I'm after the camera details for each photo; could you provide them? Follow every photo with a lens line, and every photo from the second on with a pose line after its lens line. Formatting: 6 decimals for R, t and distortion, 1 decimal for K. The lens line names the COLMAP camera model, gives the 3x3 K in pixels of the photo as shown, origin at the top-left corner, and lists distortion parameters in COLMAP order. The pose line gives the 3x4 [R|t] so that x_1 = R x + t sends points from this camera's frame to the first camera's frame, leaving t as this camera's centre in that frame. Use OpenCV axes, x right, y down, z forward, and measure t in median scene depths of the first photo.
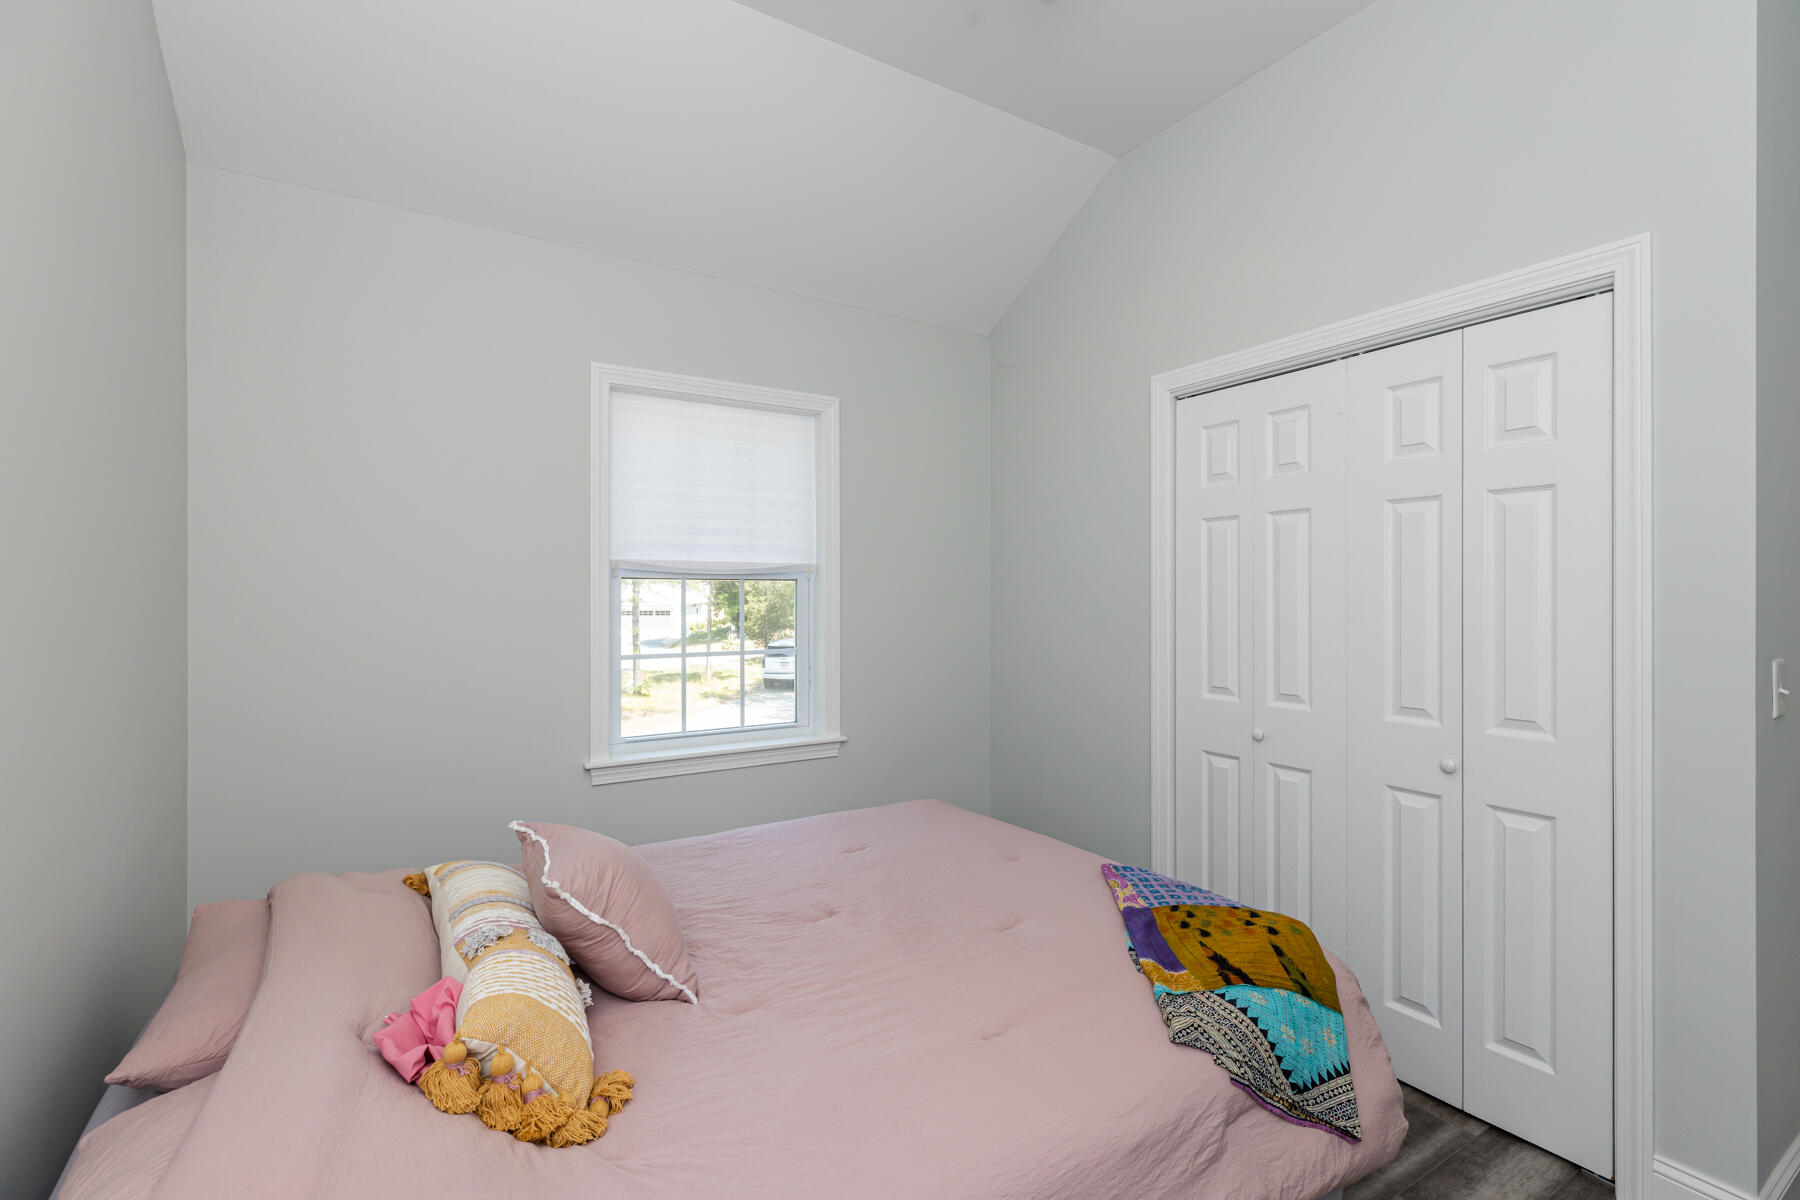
lens RADIAL K [[812.6, 0, 900.0], [0, 812.6, 600.0], [0, 0, 1]] dist [0.005192, 0.000026]
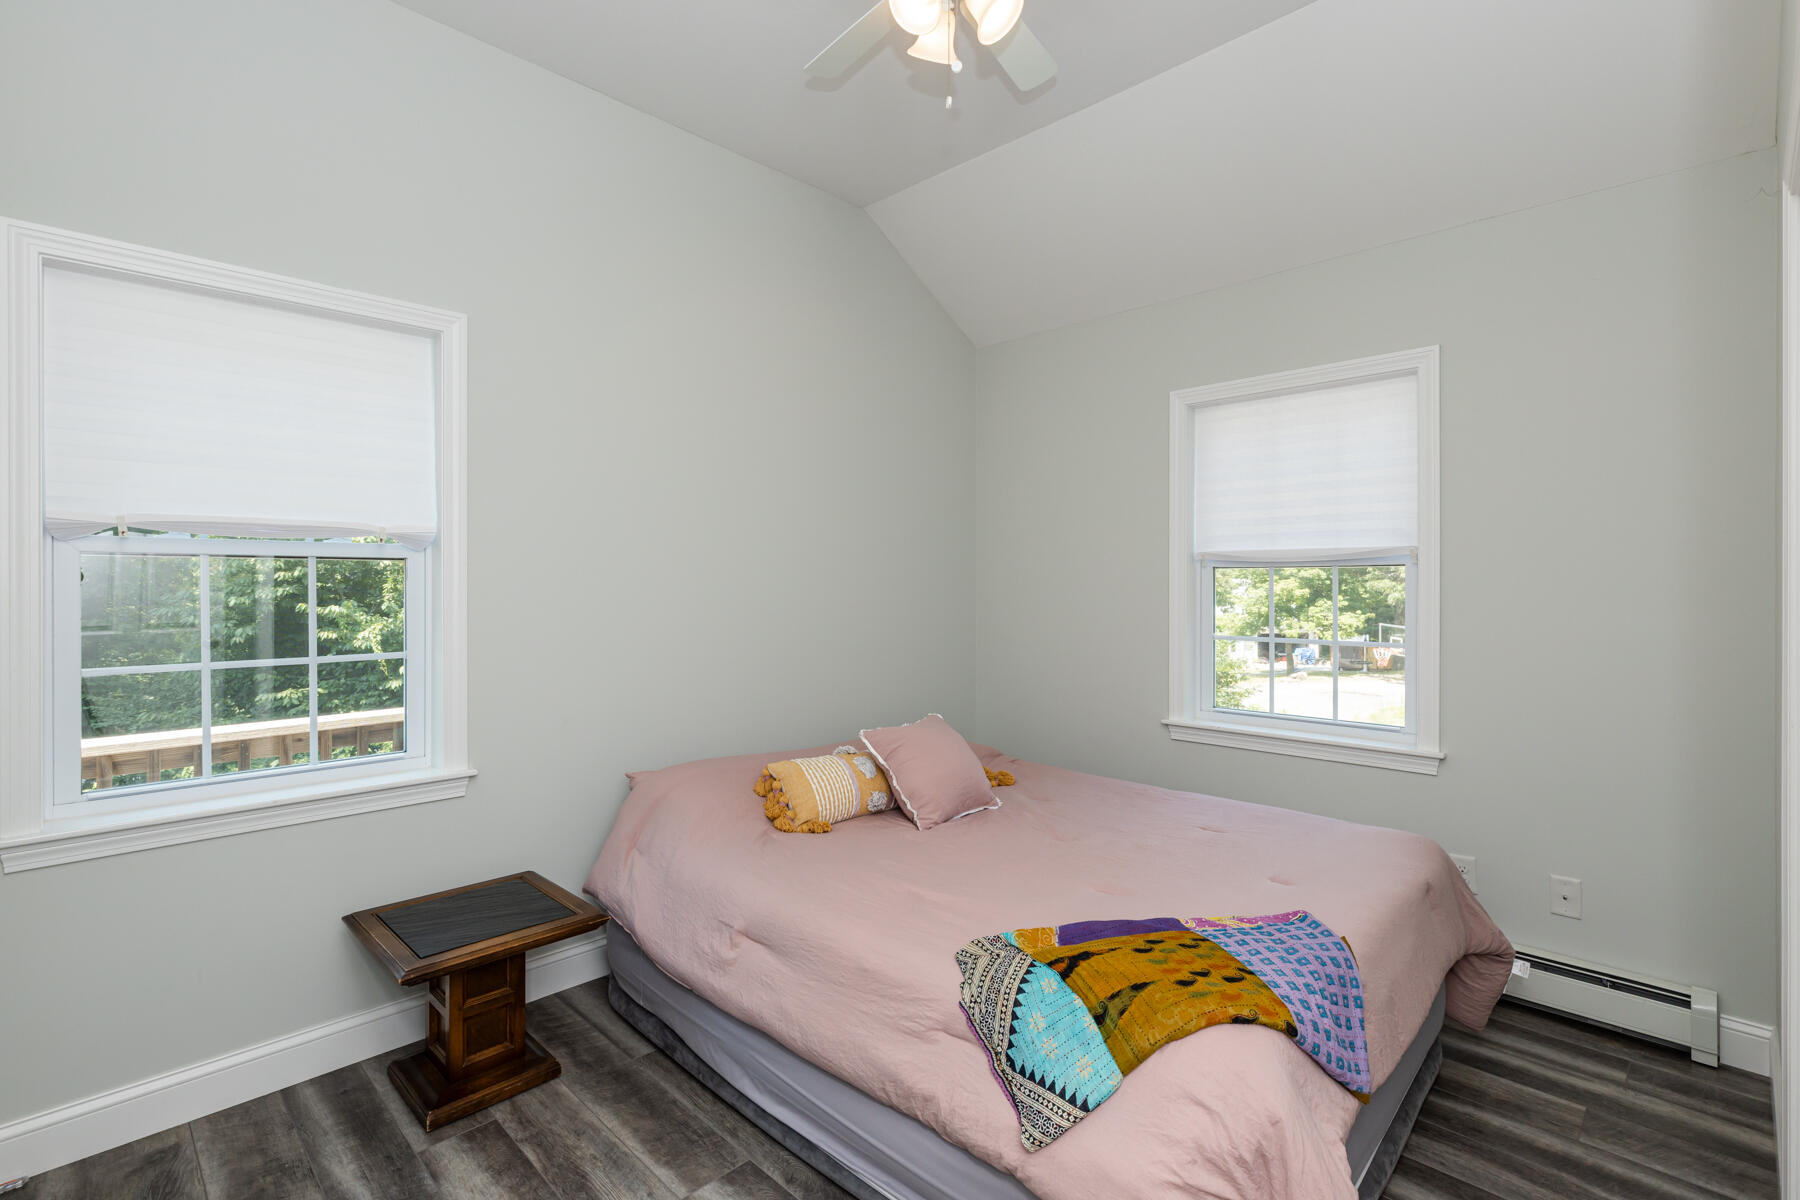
lens RADIAL K [[835.6, 0, 900.0], [0, 835.6, 600.0], [0, 0, 1]] dist [0.001261, -0.000688]
pose [[0.222578, 0.017666, -0.974755, 1.159906], [-0.001280, 0.999840, 0.017829, -0.004188], [0.974914, -0.002720, 0.222566, 0.492143]]
